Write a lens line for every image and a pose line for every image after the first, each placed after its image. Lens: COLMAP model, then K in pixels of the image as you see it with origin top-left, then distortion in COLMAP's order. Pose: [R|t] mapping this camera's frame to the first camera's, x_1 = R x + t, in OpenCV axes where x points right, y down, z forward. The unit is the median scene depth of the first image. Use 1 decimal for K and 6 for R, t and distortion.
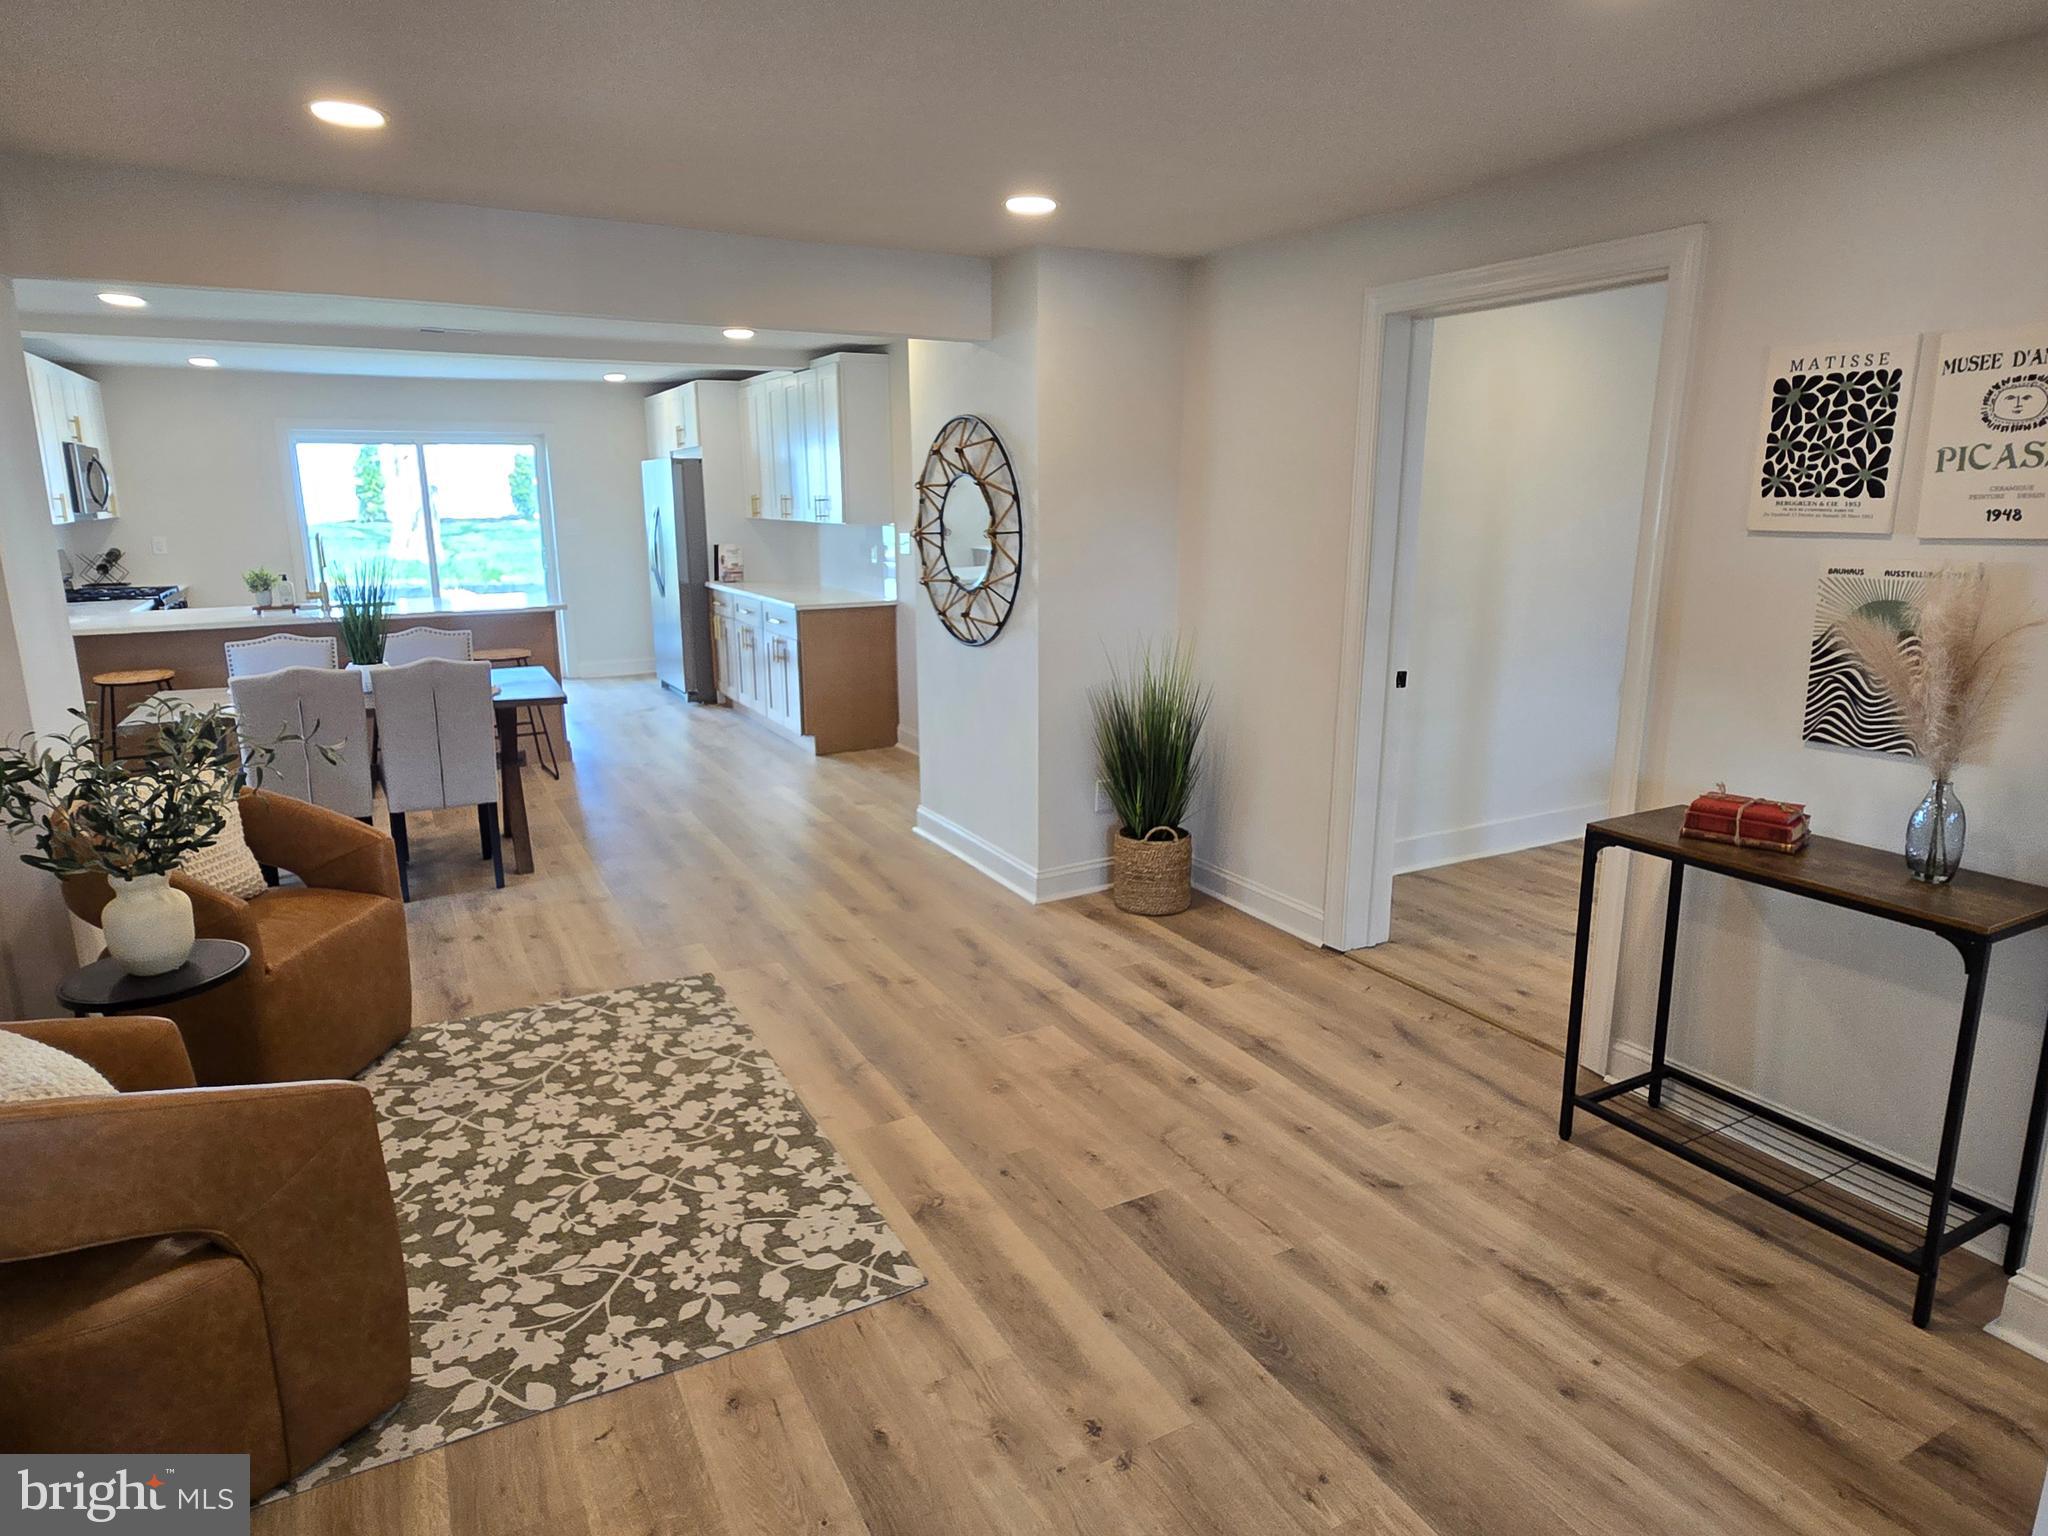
lens RADIAL K [[1218.1, 0, 1017.7], [0, 1218.1, 762.4], [0, 0, 1]] dist [0.002585, -0.001910]
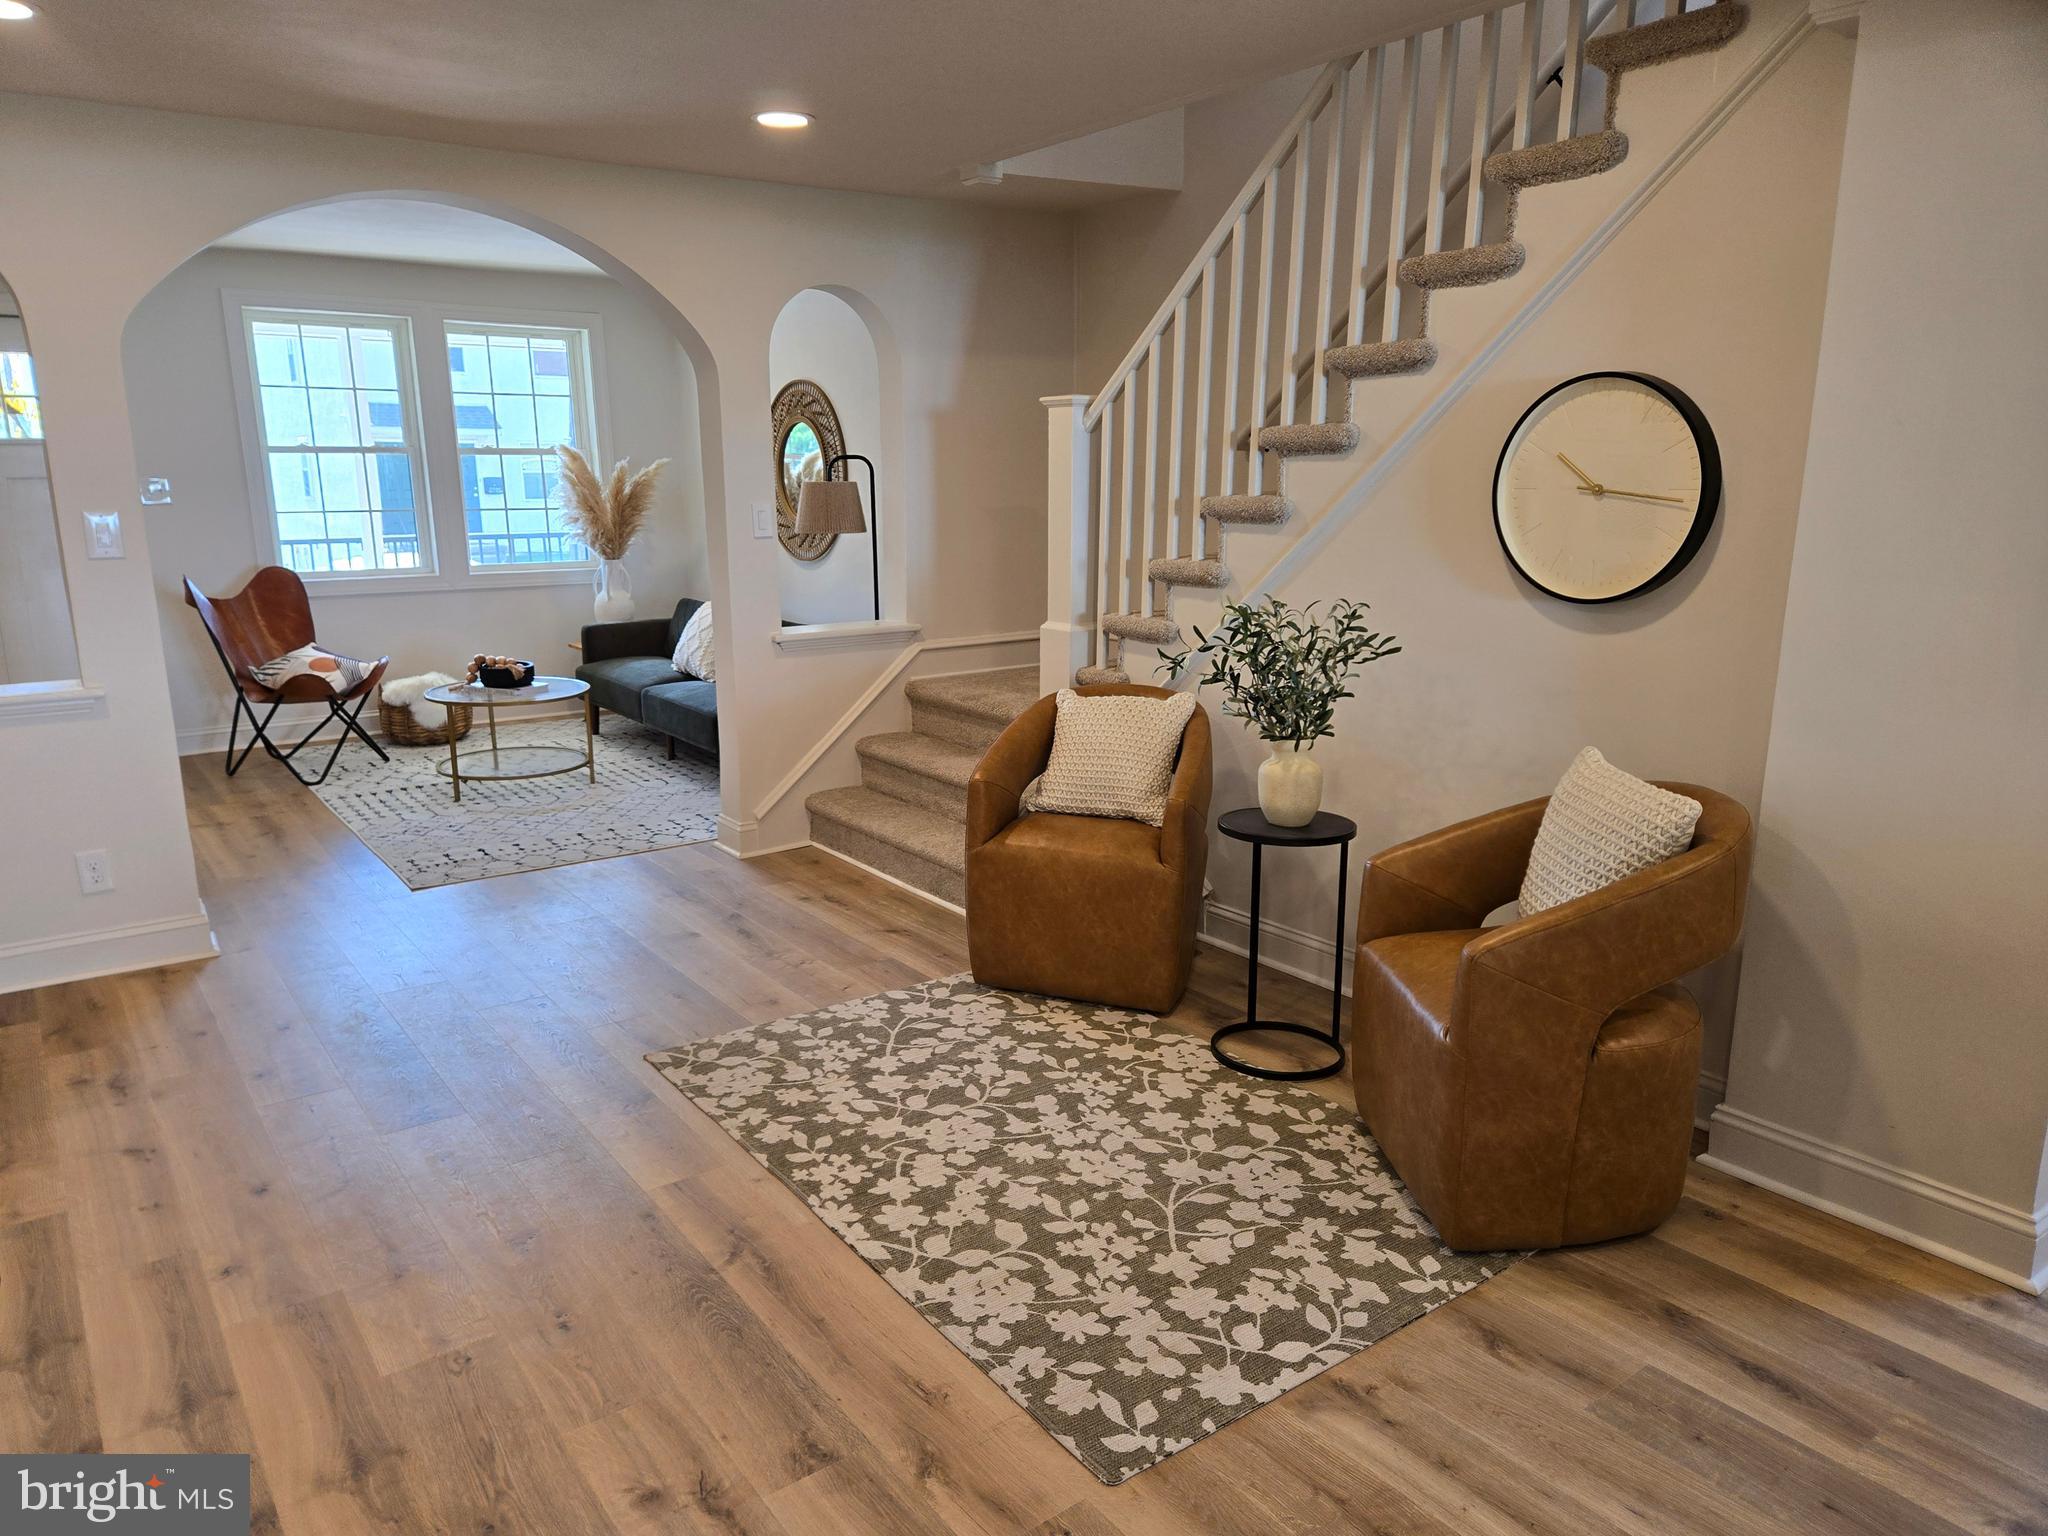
lens RADIAL K [[1355.0, 0, 1021.7], [0, 1355.0, 783.2], [0, 0, 1]] dist [0.083573, -0.081489]
pose [[-0.987132, 0.045503, -0.153295, -0.222850], [-0.025679, 0.901107, 0.432836, -0.391125], [0.157831, 0.431203, -0.888343, 1.908792]]
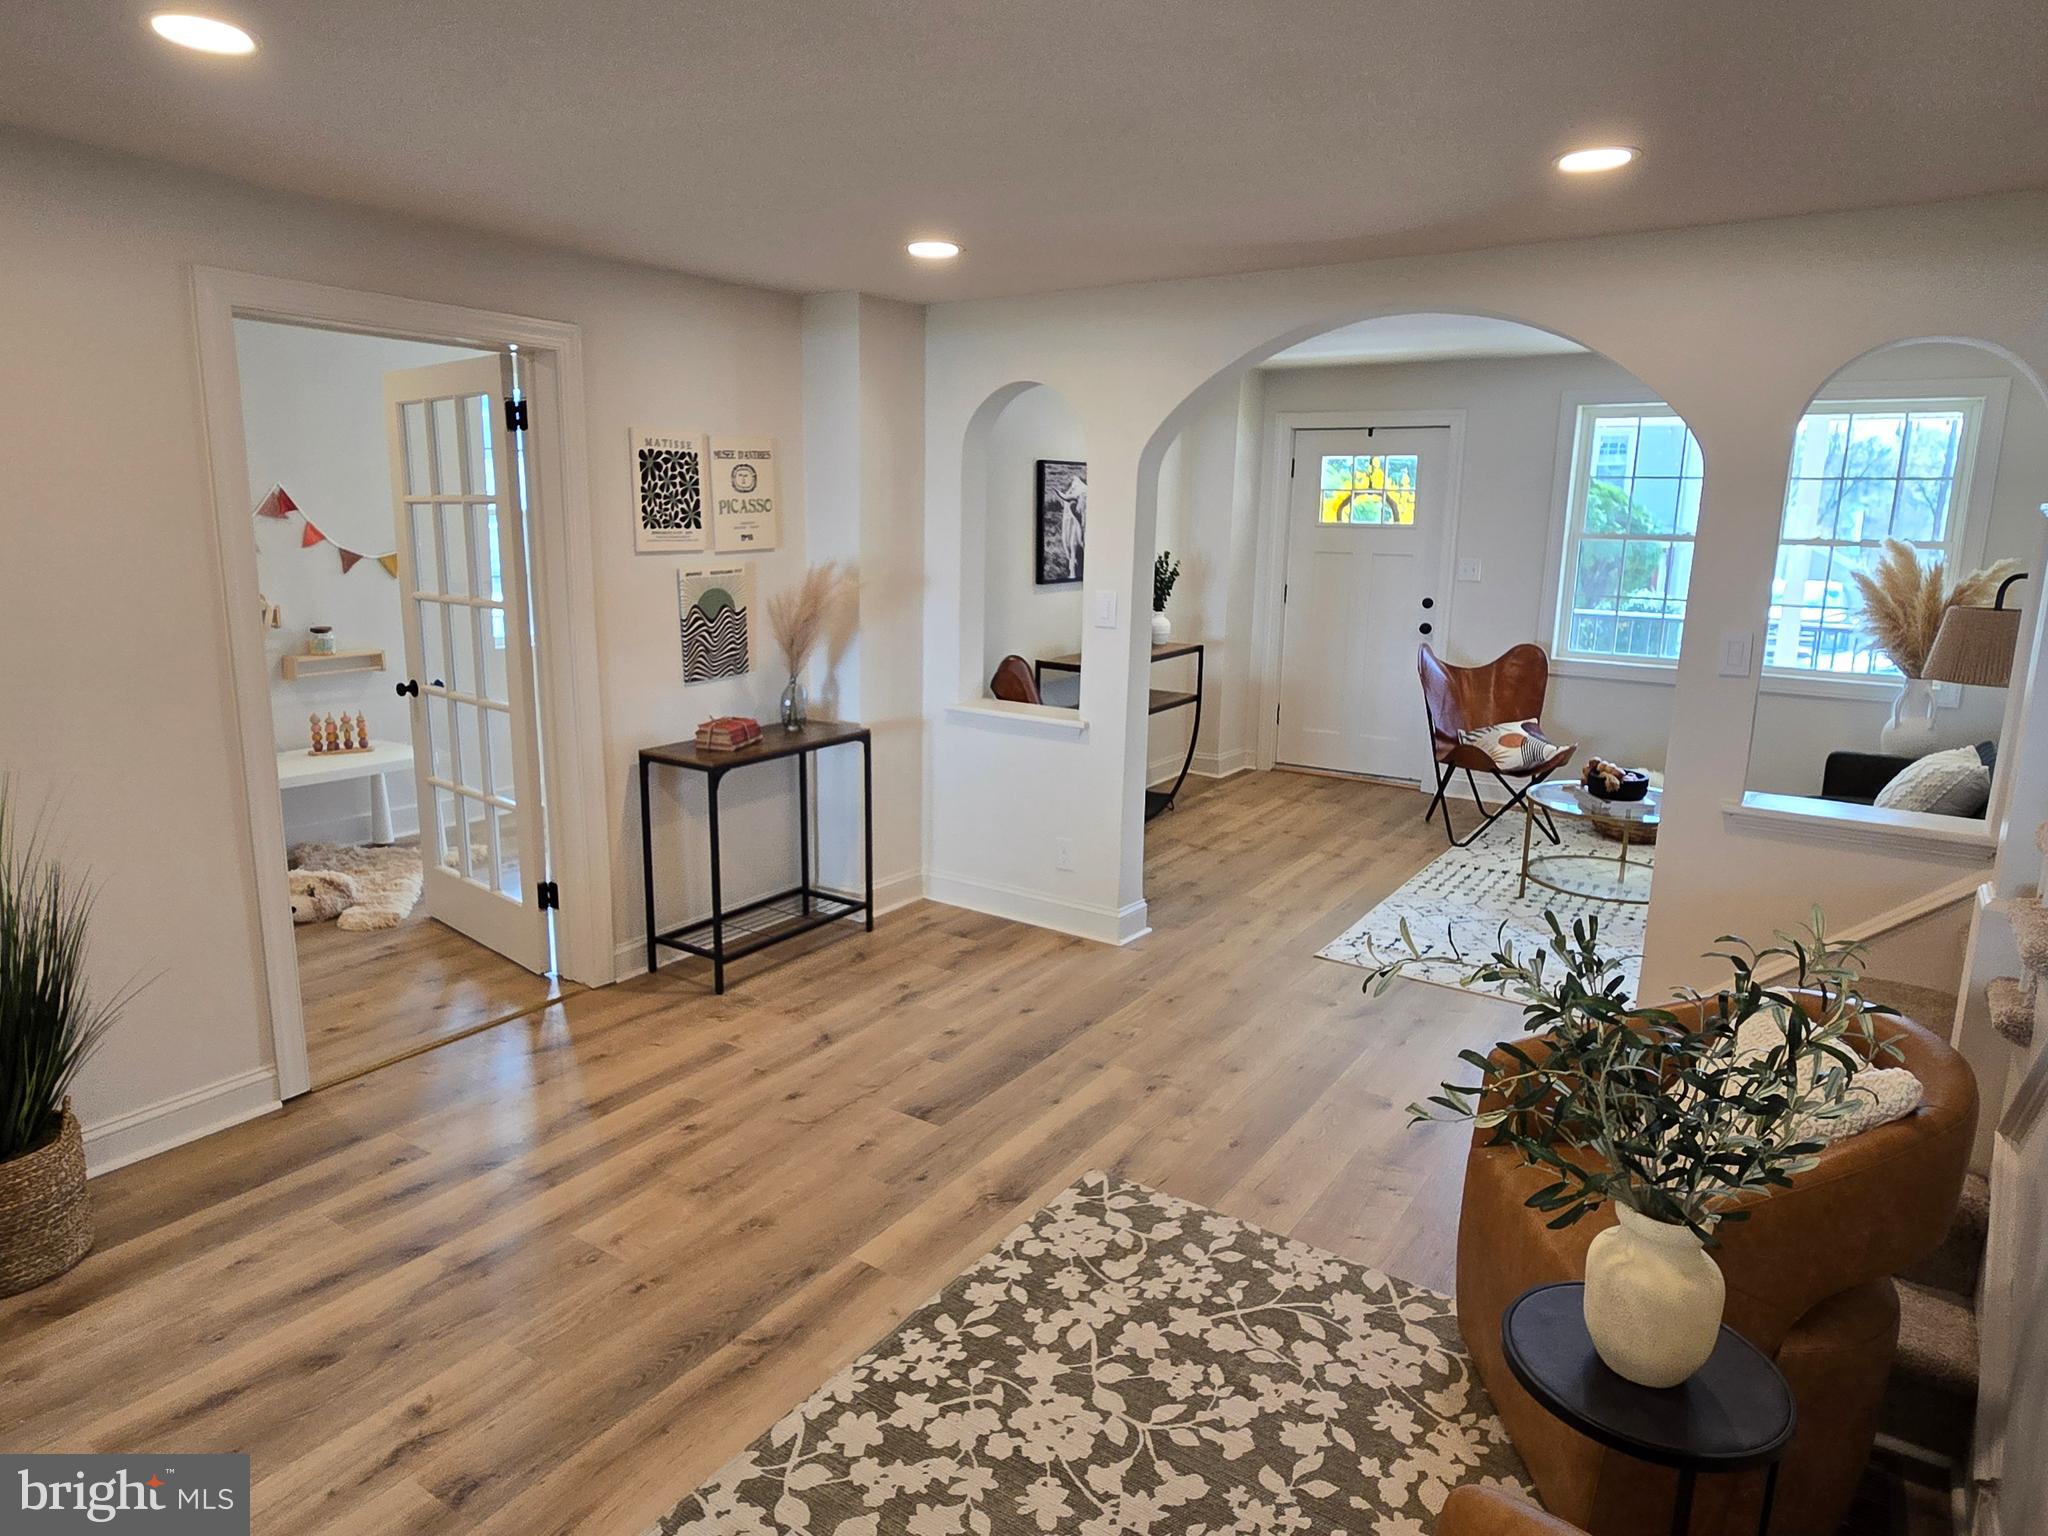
lens RADIAL K [[1280.5, 0, 1011.8], [0, 1280.5, 745.1], [0, 0, 1]] dist [0.006244, 0.000084]
pose [[-0.477461, -0.166113, 0.862808, -0.949053], [0.174995, 0.944317, 0.278644, -0.314330], [-0.861051, 0.284029, -0.421805, 1.303546]]
